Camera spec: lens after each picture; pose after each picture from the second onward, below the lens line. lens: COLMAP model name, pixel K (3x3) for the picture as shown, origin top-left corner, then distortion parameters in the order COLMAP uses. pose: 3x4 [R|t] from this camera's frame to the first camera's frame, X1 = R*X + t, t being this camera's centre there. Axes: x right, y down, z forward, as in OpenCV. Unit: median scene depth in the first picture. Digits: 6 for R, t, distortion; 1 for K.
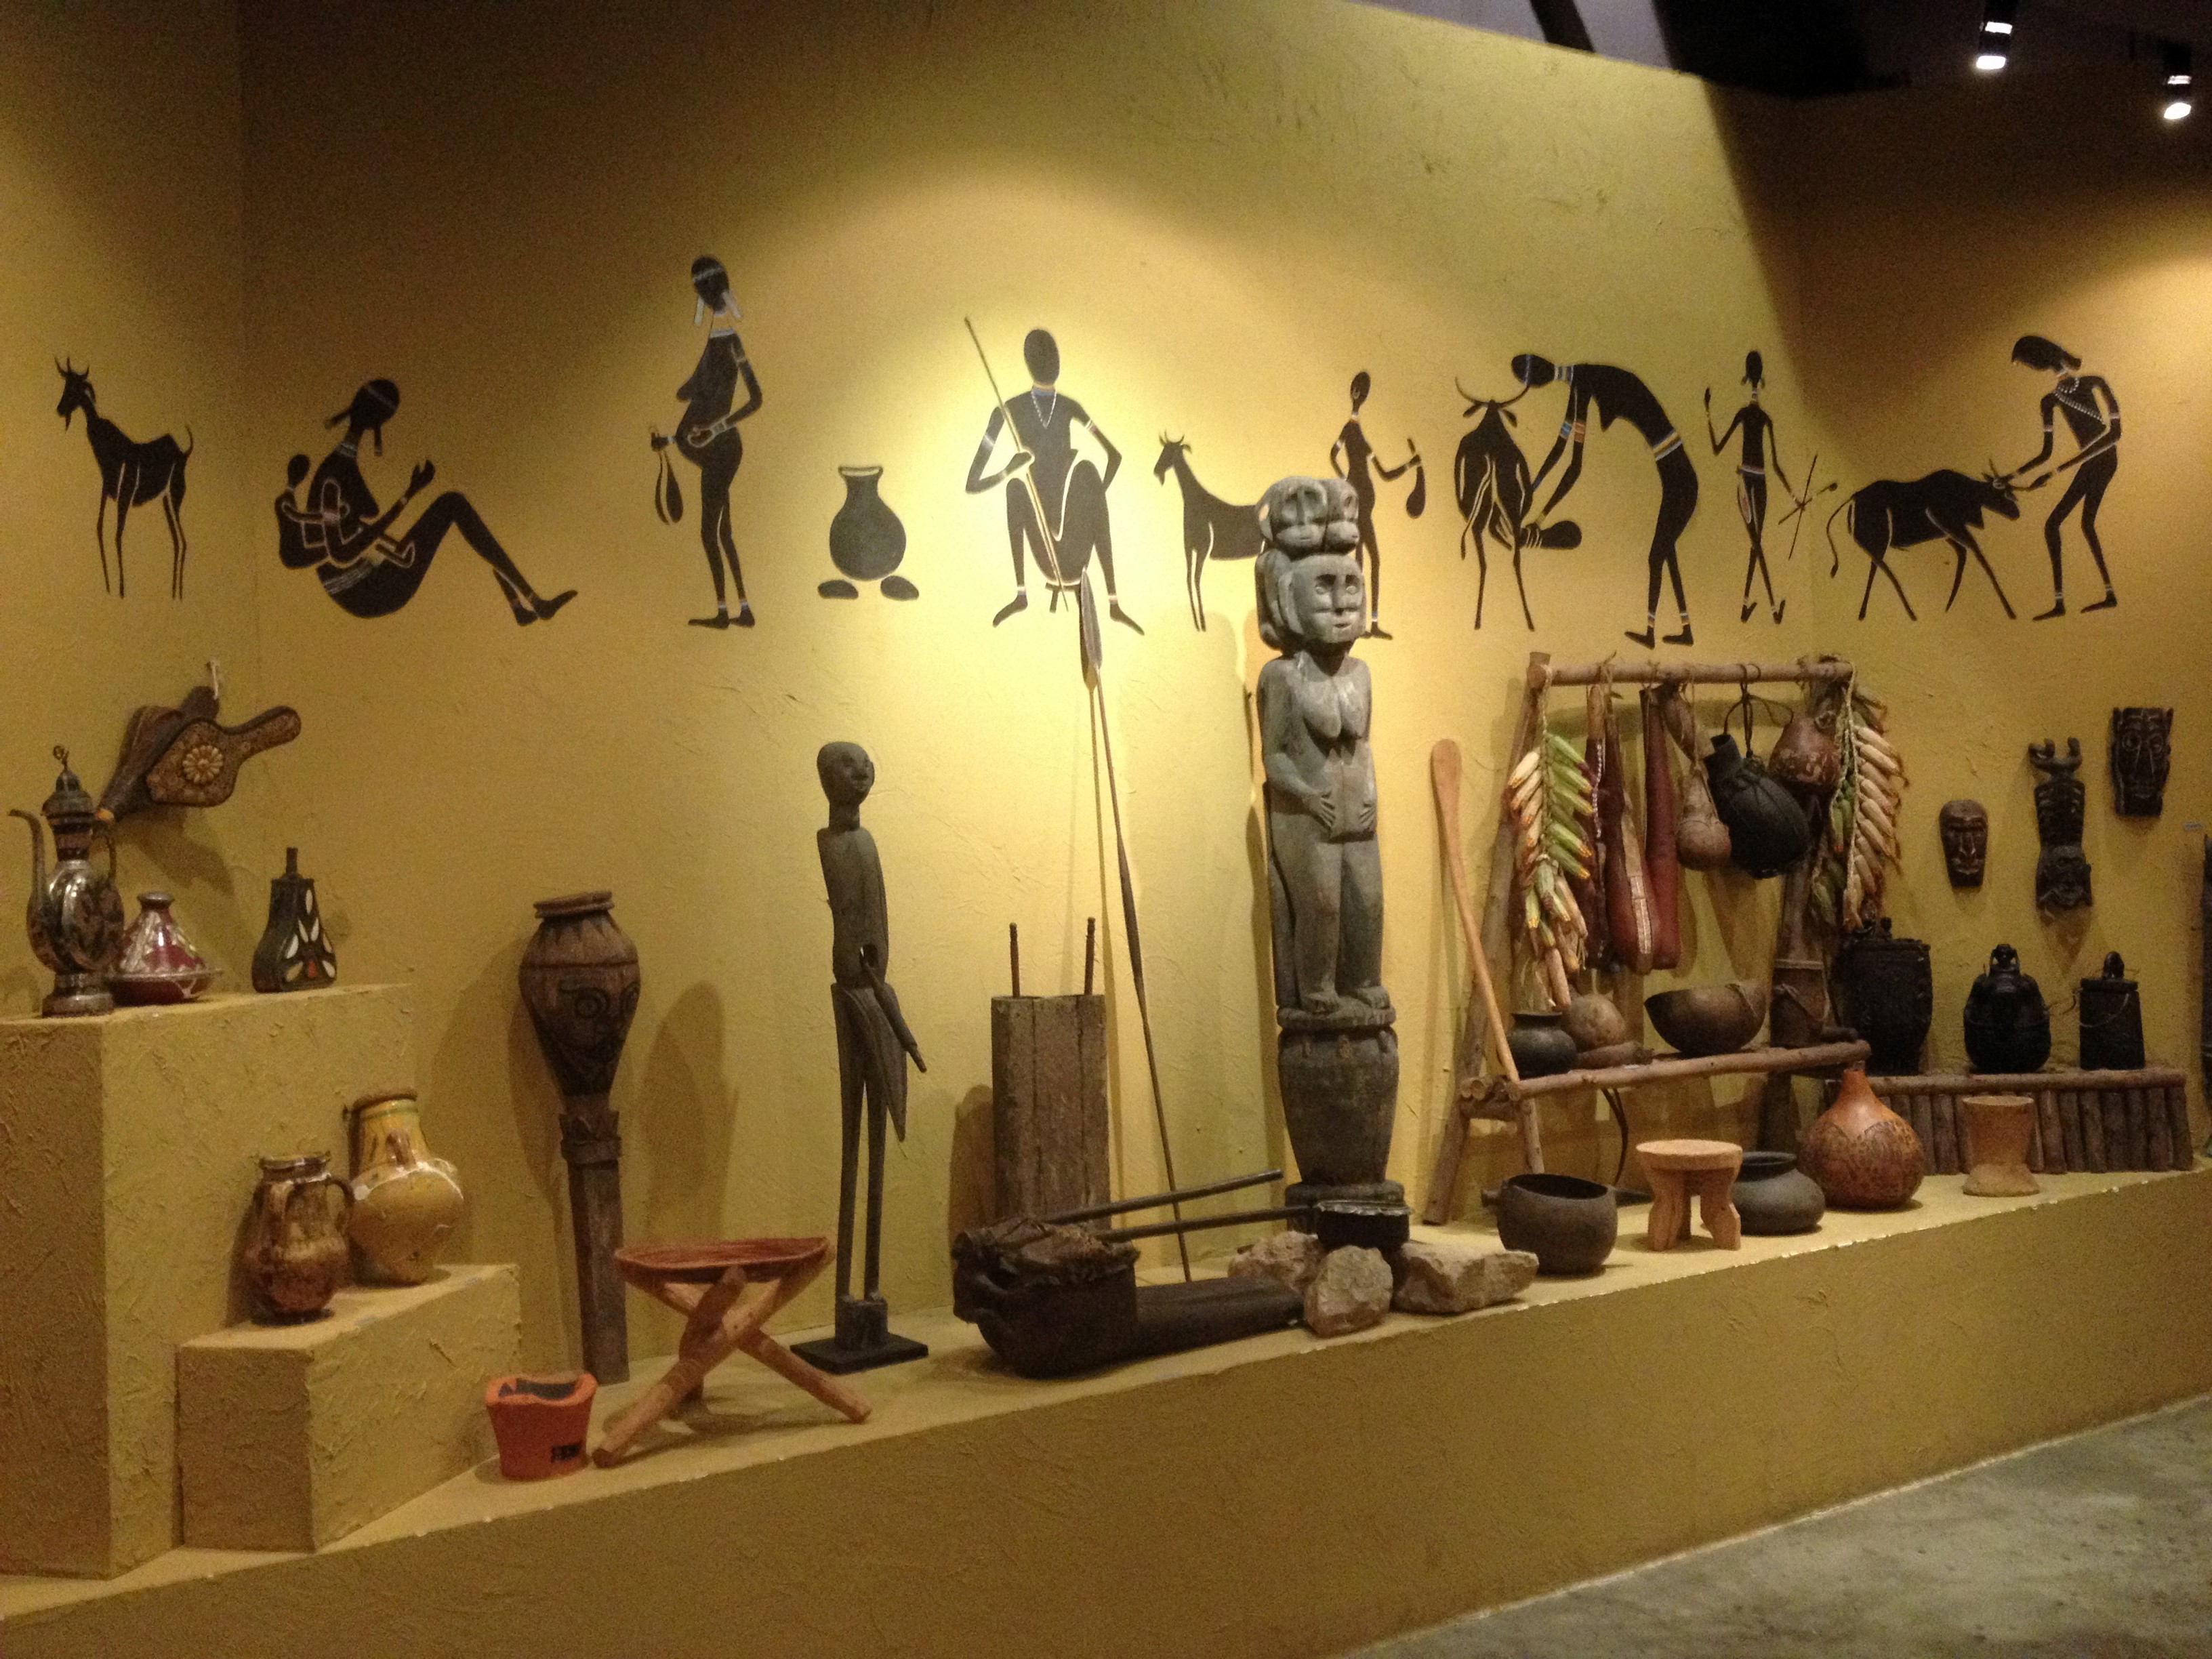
lens RADIAL K [[2218.4, 0, 1106.4], [0, 2218.4, 835.2], [0, 0, 1]] dist [0.027338, 0.000000]
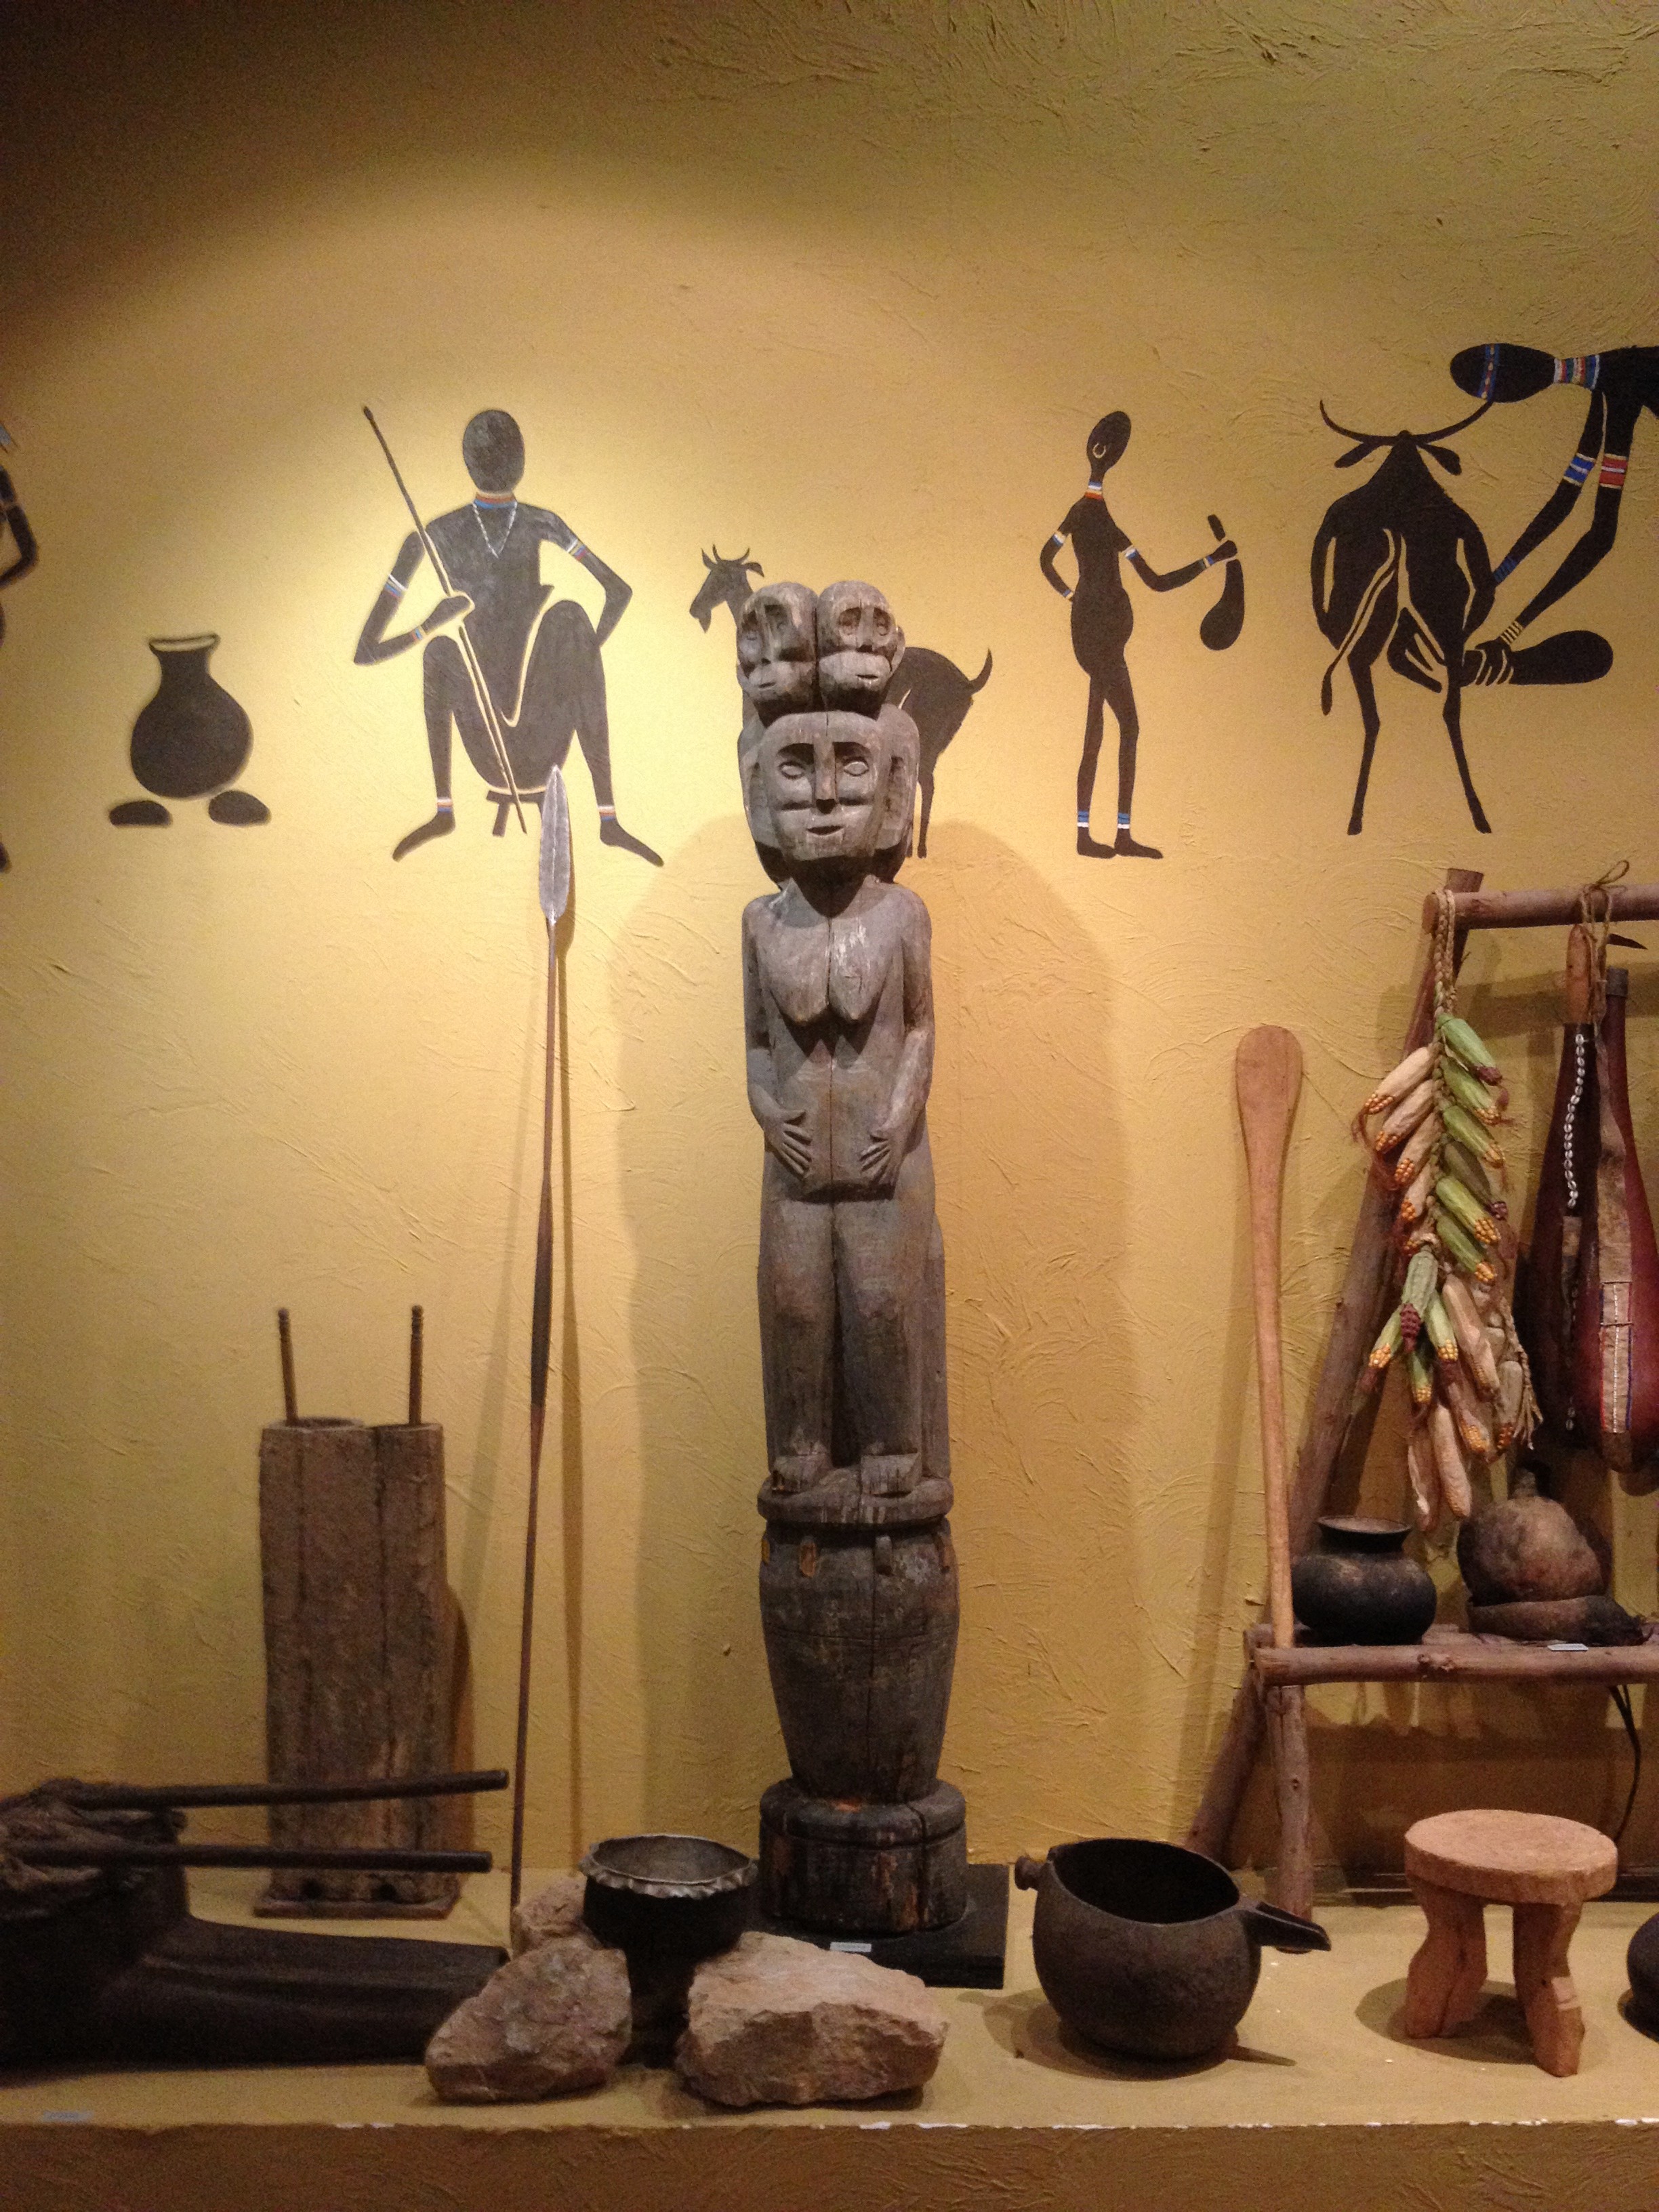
lens RADIAL K [[2218.4, 0, 885.2], [0, 2218.4, 1064.1], [0, 0, 1]] dist [0.027338, 0.000000]
pose [[0.828062, 0.004399, -0.560619, 0.438449], [-0.022123, 0.999447, -0.024834, -0.018518], [0.560200, 0.032967, 0.827701, 0.518548]]
